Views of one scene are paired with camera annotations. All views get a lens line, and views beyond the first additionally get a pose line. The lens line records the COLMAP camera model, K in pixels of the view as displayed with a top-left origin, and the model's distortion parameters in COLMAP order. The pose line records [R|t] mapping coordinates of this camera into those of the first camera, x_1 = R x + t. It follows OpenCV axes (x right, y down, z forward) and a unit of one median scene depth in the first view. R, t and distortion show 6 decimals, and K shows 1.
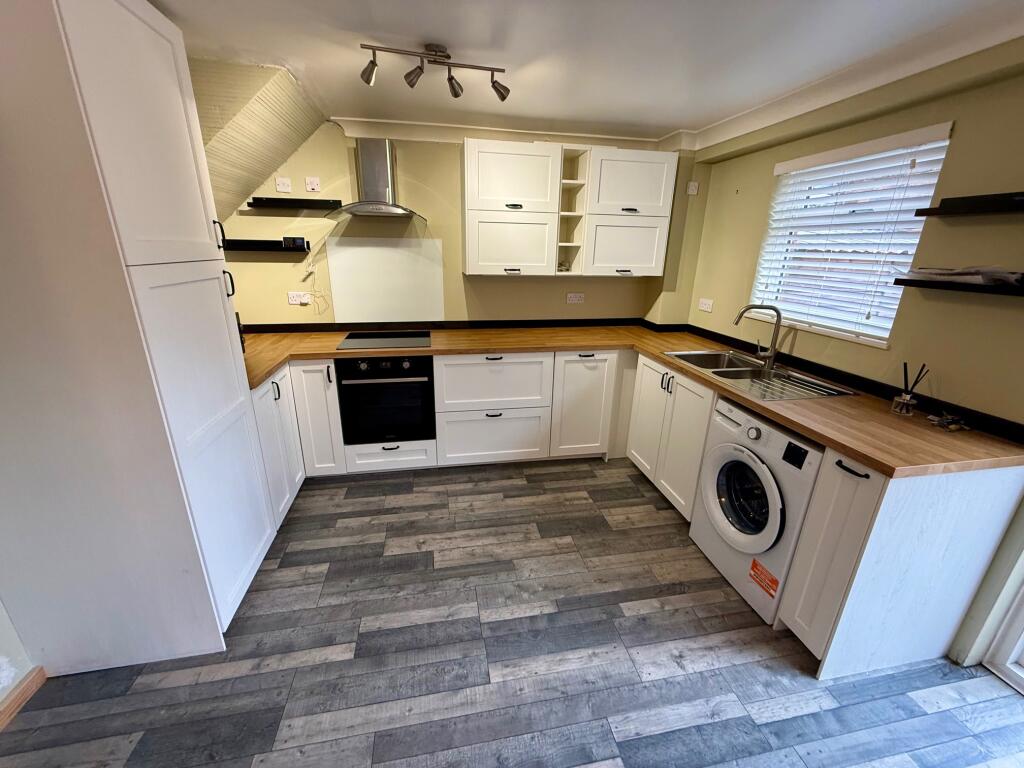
lens RADIAL K [[409.0, 0, 509.5], [0, 409.0, 383.0], [0, 0, 1]] dist [-0.000060, -0.000046]
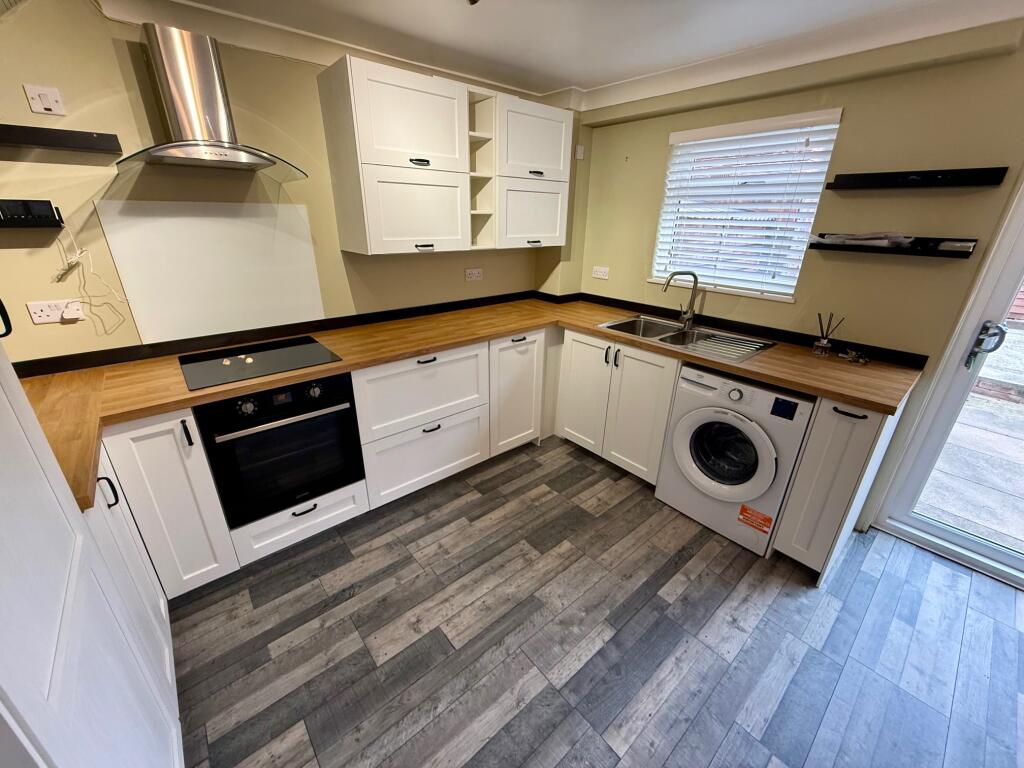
lens RADIAL K [[409.0, 0, 509.5], [0, 409.0, 383.0], [0, 0, 1]] dist [-0.000060, -0.000046]
pose [[0.868476, -0.193225, 0.456523, -0.293980], [0.157799, 0.980761, 0.114919, -0.090976], [-0.469946, -0.027765, 0.882259, 0.243873]]
